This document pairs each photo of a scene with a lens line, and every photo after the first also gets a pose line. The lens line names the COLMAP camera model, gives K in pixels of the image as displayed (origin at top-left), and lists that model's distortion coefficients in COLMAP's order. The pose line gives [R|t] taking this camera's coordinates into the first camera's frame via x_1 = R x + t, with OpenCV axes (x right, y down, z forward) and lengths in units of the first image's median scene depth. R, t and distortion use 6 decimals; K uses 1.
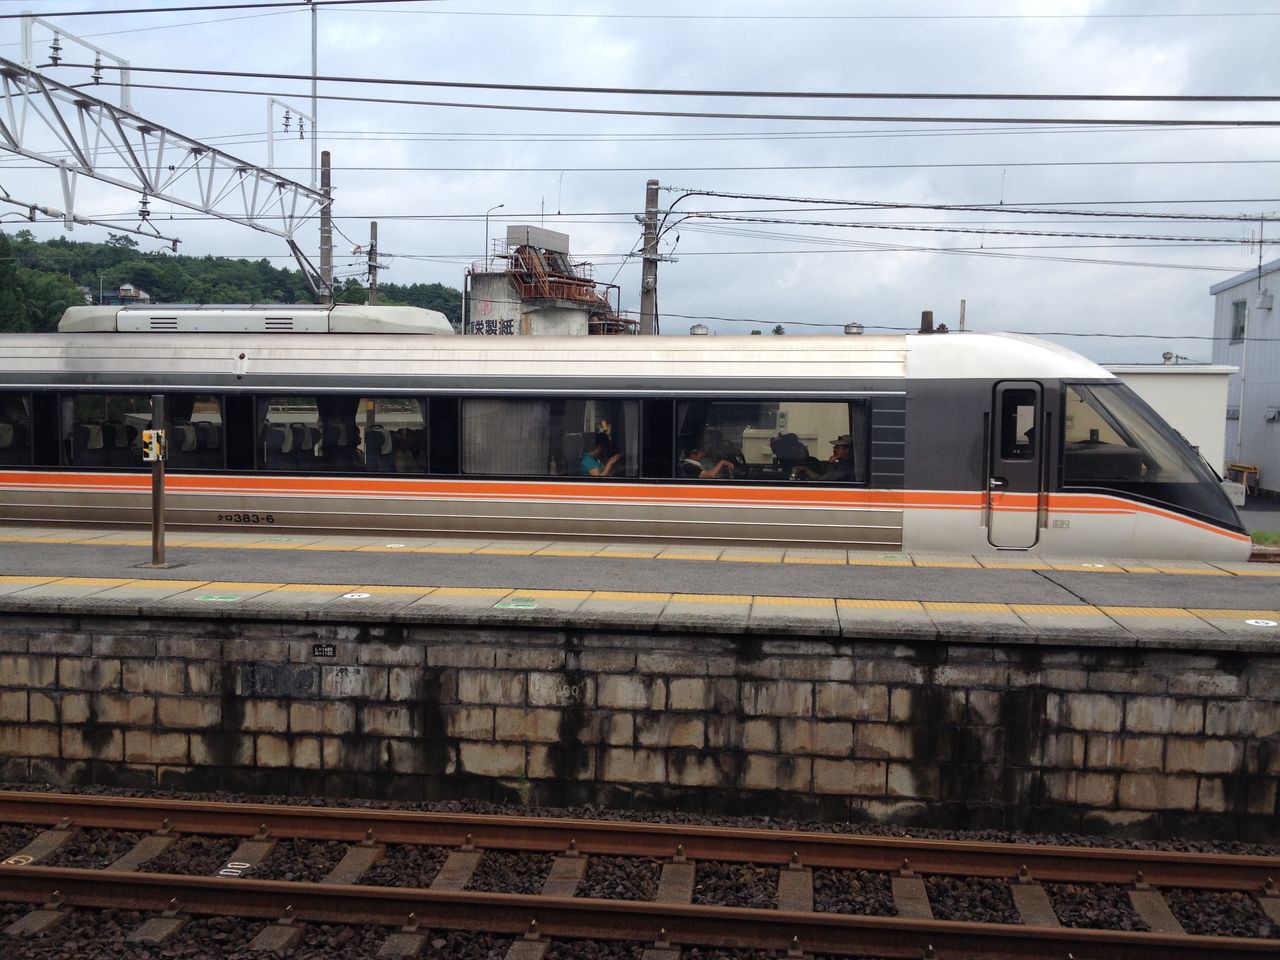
lens RADIAL K [[1284.1, 0, 640.0], [0, 1284.1, 480.0], [0, 0, 1]] dist [0.054027, 0.001102]
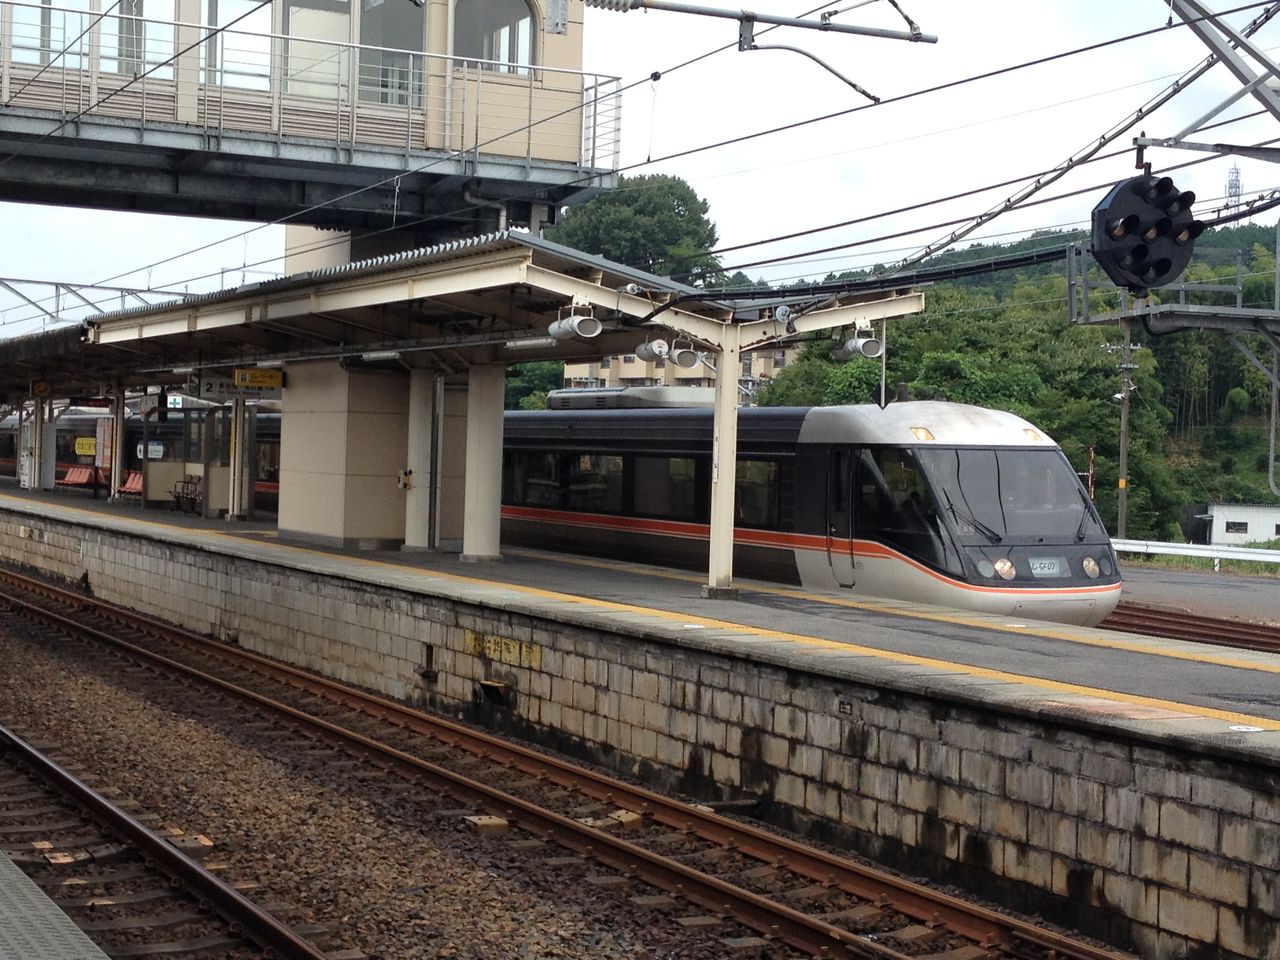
lens RADIAL K [[2253.9, 0, 640.0], [0, 2253.9, 480.0], [0, 0, 1]] dist [0.194065, -0.051695]
pose [[0.503330, 0.010745, -0.864027, 1.561024], [-0.089166, 0.995231, -0.039566, 0.043233], [0.859481, 0.096957, 0.501888, -0.119850]]
